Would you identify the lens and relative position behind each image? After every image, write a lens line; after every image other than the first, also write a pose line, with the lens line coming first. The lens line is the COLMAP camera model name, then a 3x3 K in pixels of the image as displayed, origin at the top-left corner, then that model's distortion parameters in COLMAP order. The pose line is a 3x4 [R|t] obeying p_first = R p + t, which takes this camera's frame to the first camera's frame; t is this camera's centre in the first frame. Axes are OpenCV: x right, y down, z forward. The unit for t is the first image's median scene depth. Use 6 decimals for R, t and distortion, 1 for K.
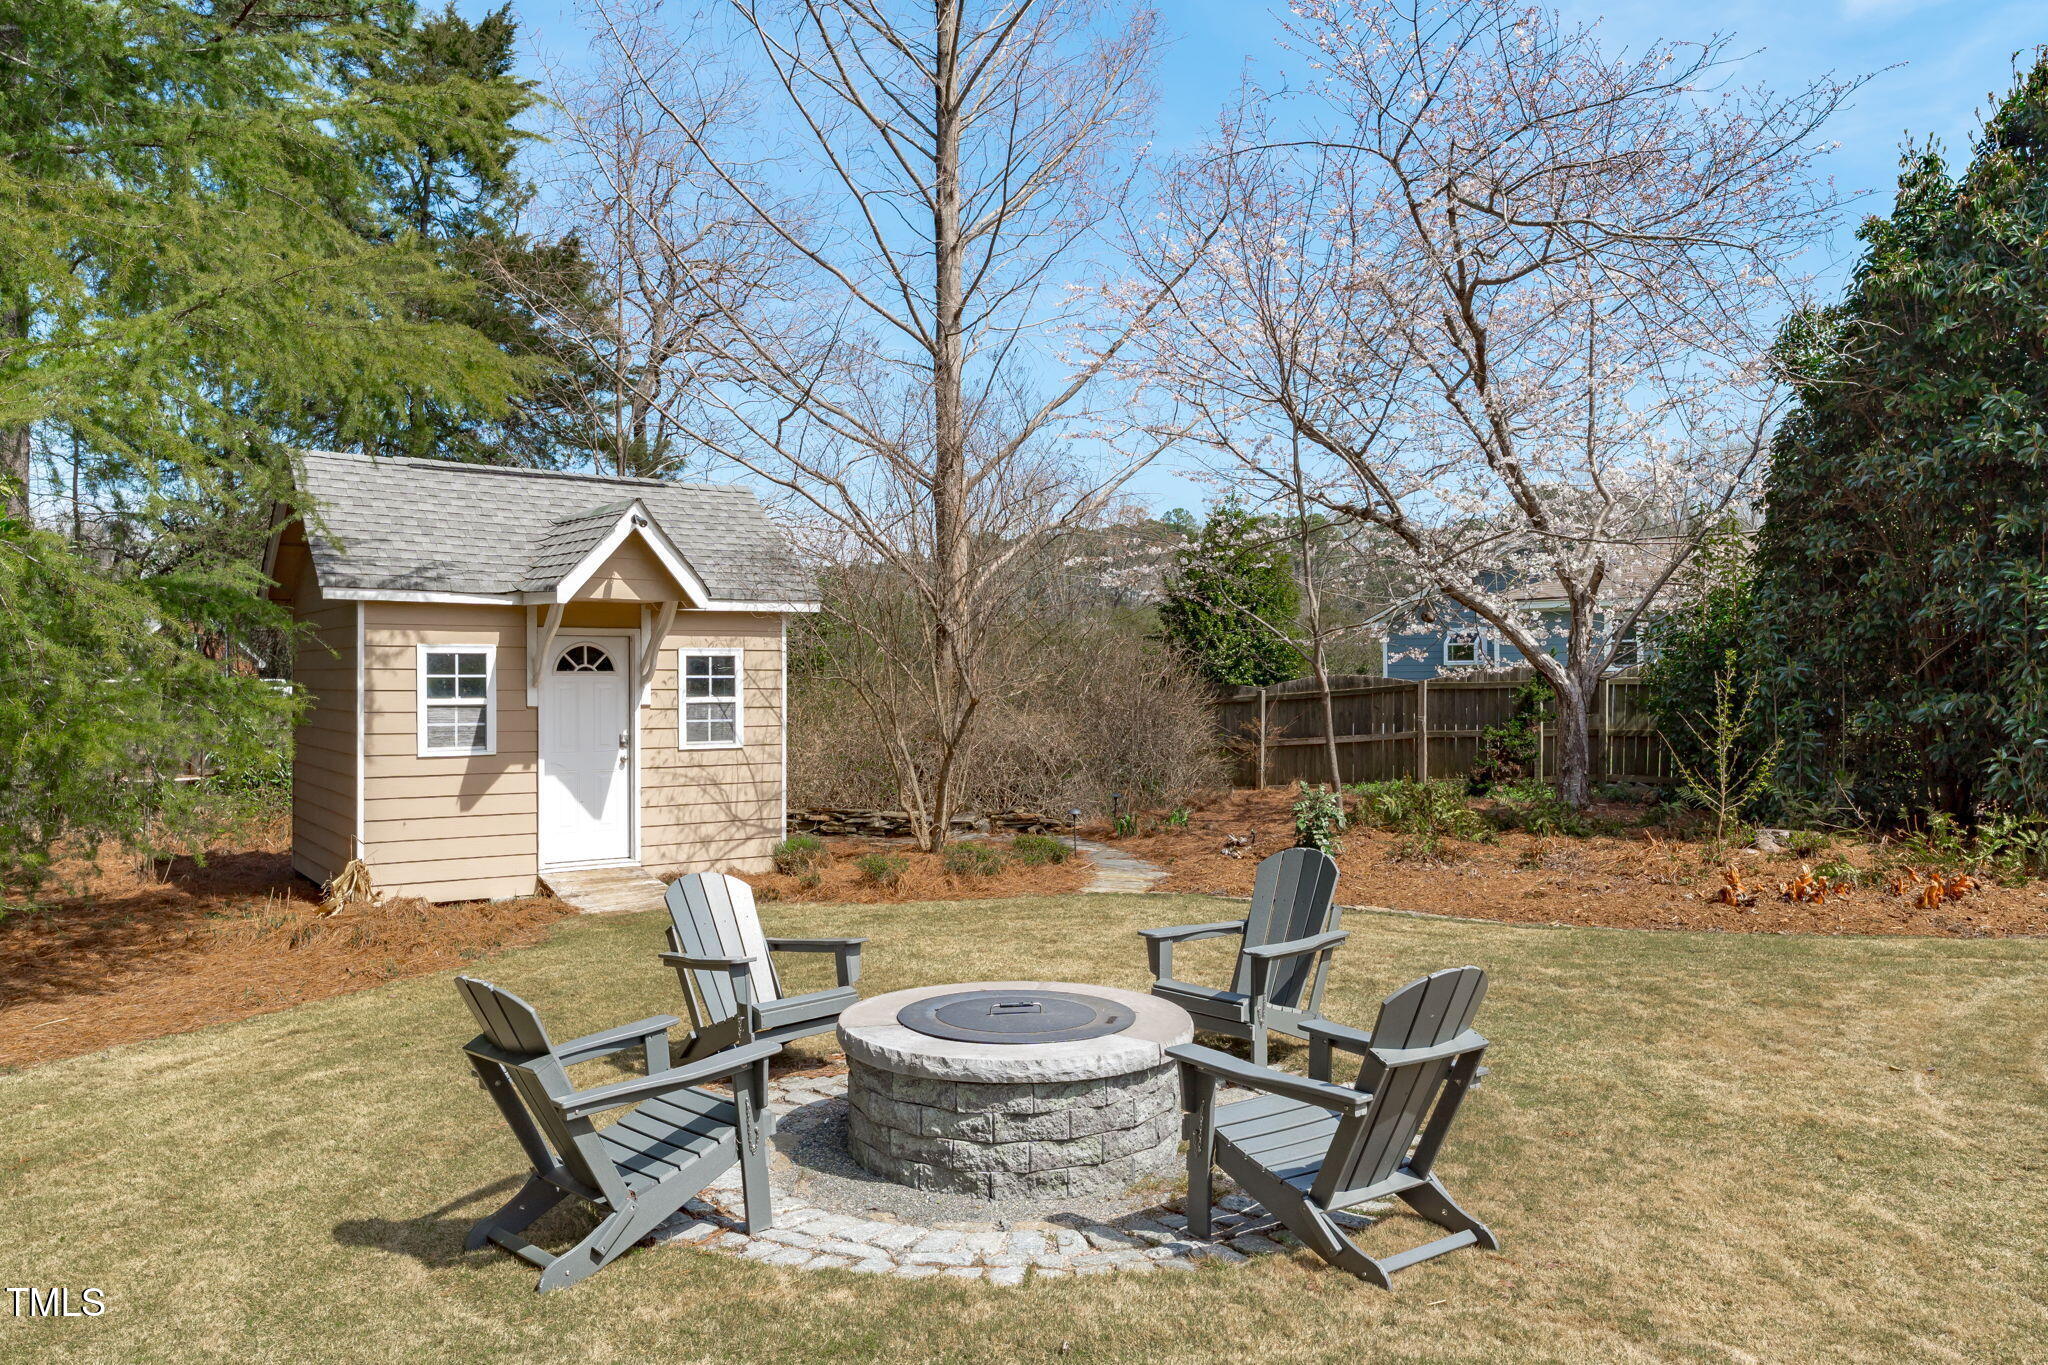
lens RADIAL K [[1475.2, 0, 1025.8], [0, 1475.2, 695.4], [0, 0, 1]] dist [-0.012226, -0.002336]
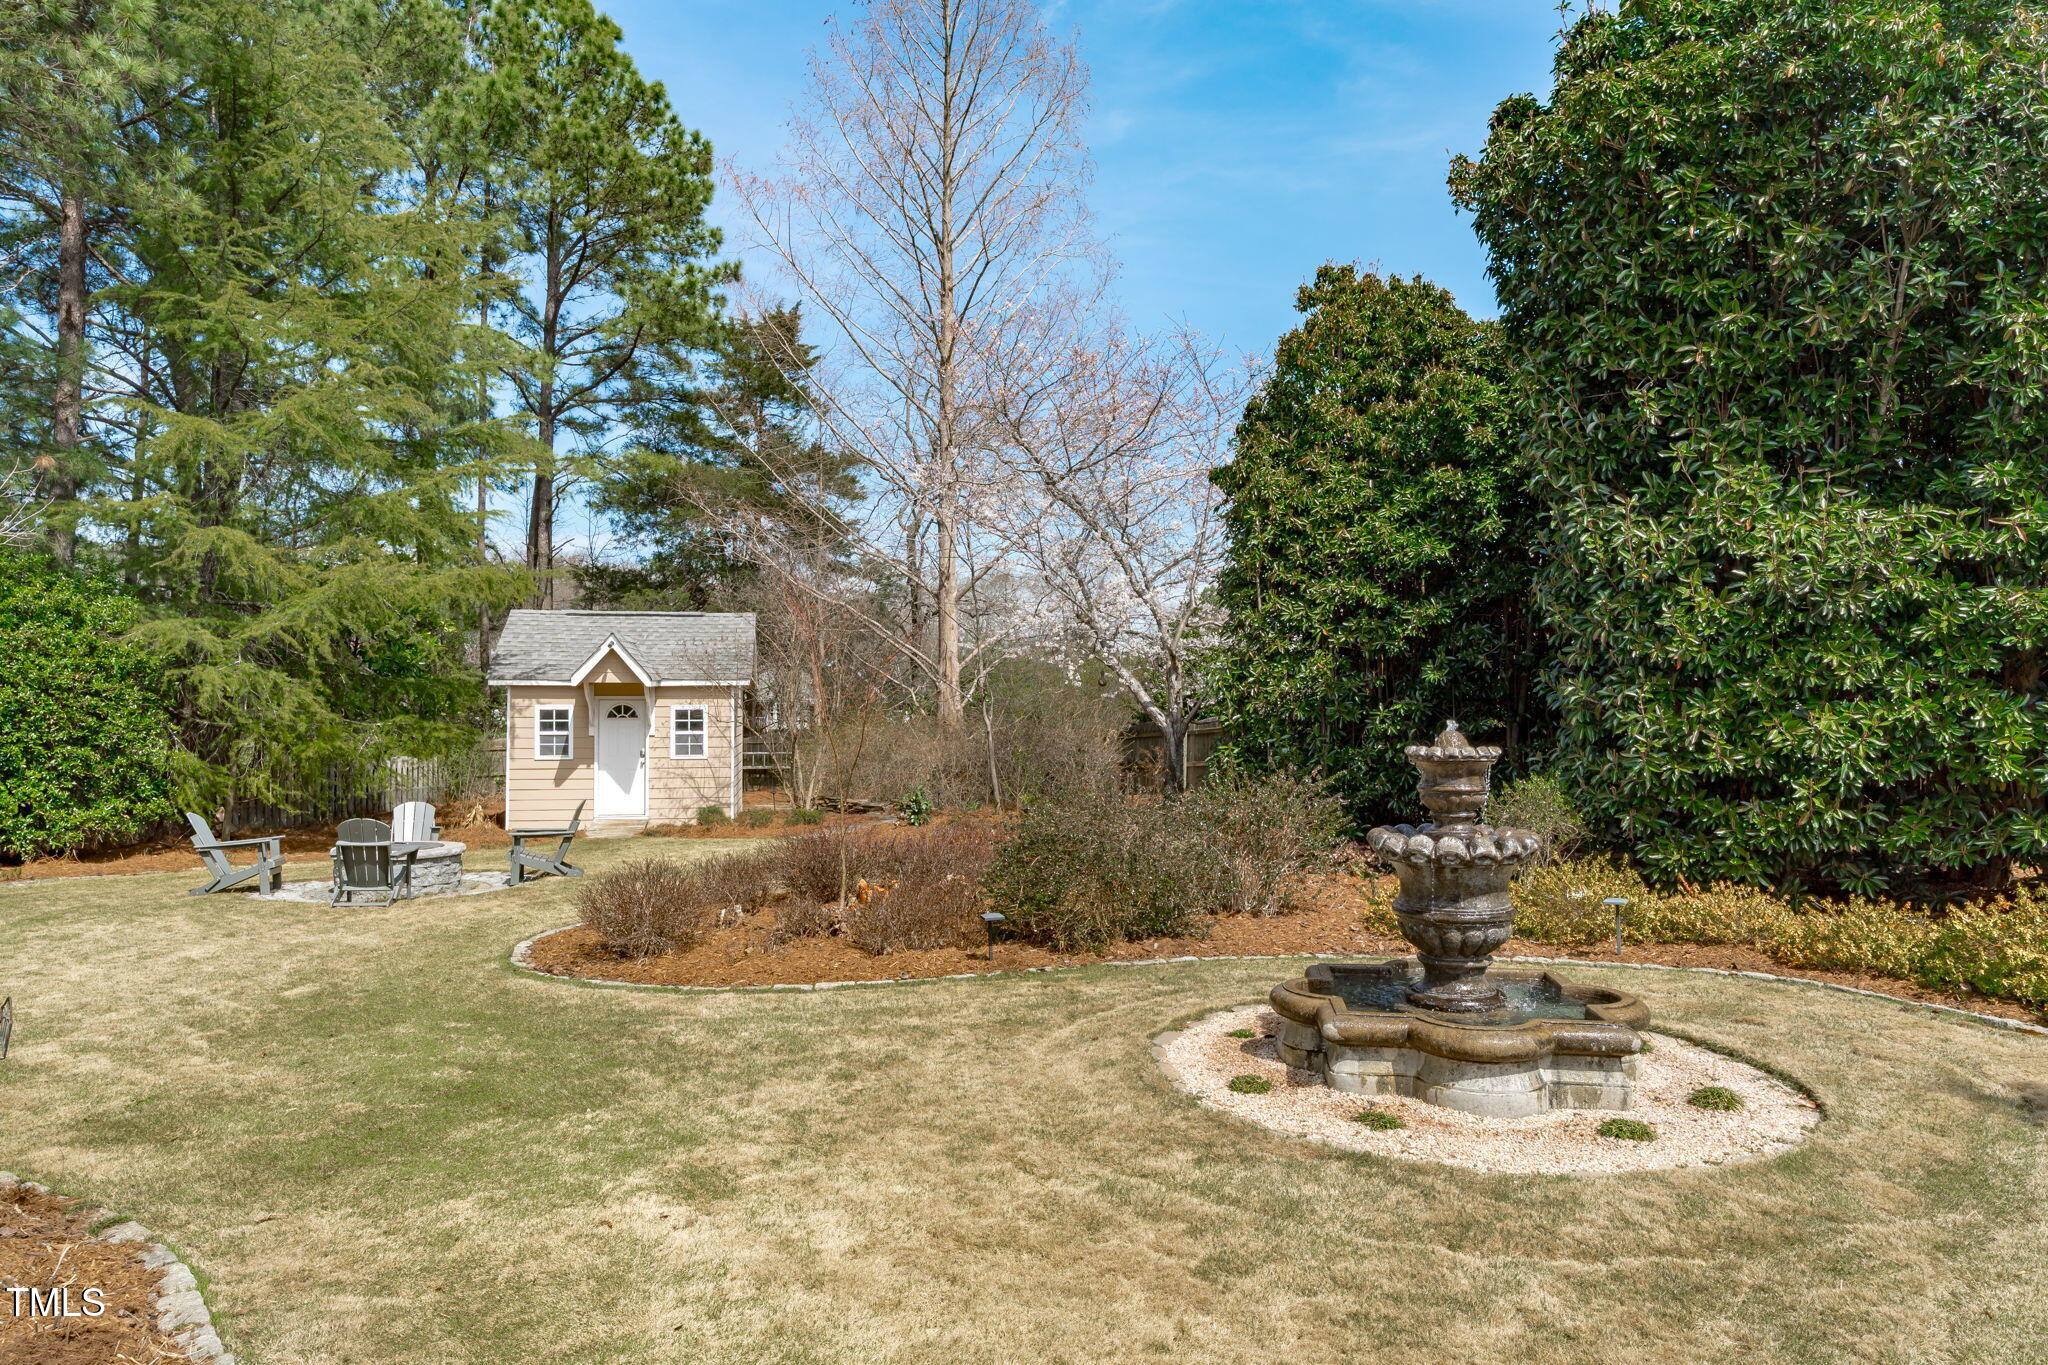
lens RADIAL K [[1281.3, 0, 1037.3], [0, 1281.3, 690.8], [0, 0, 1]] dist [-0.003246, 0.002655]
pose [[0.899820, -0.006762, -0.436210, 0.985599], [-0.004436, 0.999686, -0.024647, -0.013605], [0.436240, 0.024112, 0.899507, -0.304351]]
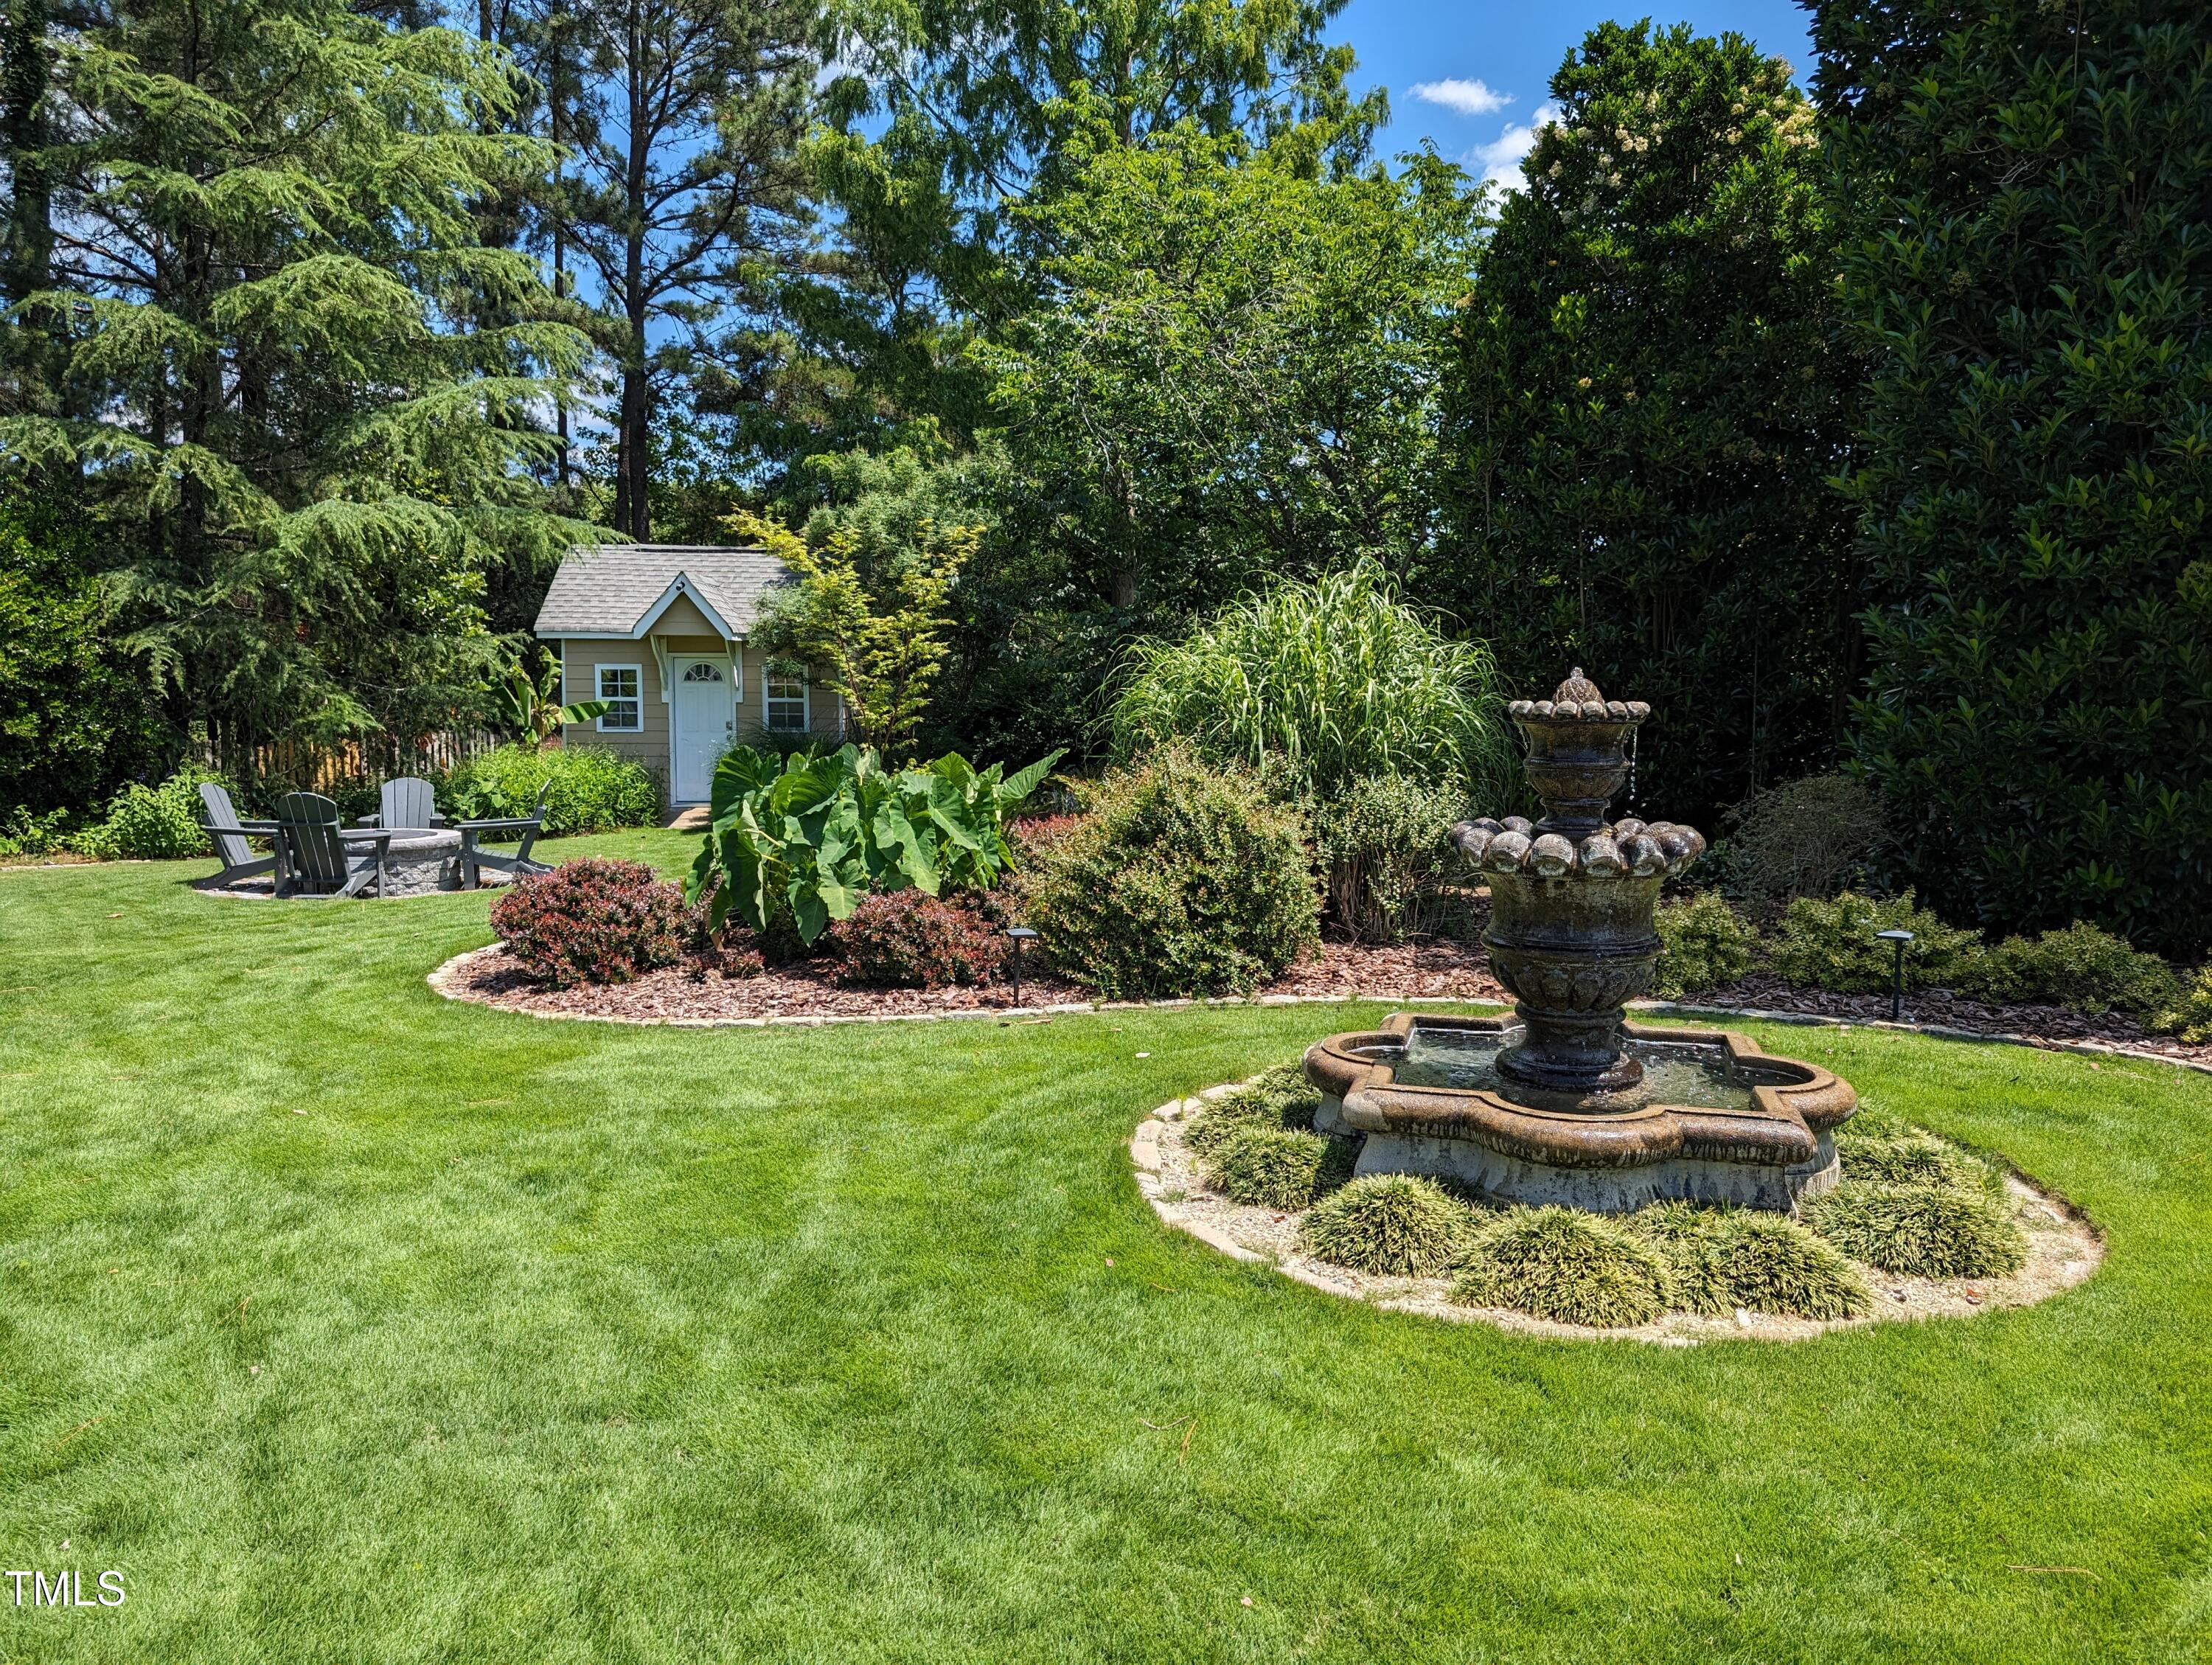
lens RADIAL K [[1609.7, 0, 1100.1], [0, 1609.7, 823.1], [0, 0, 1]] dist [0.012442, -0.000365]
pose [[0.838257, 0.050577, -0.542924, 1.034057], [-0.008407, 0.996770, 0.079874, -0.006177], [0.545210, -0.062390, 0.835975, -0.212680]]
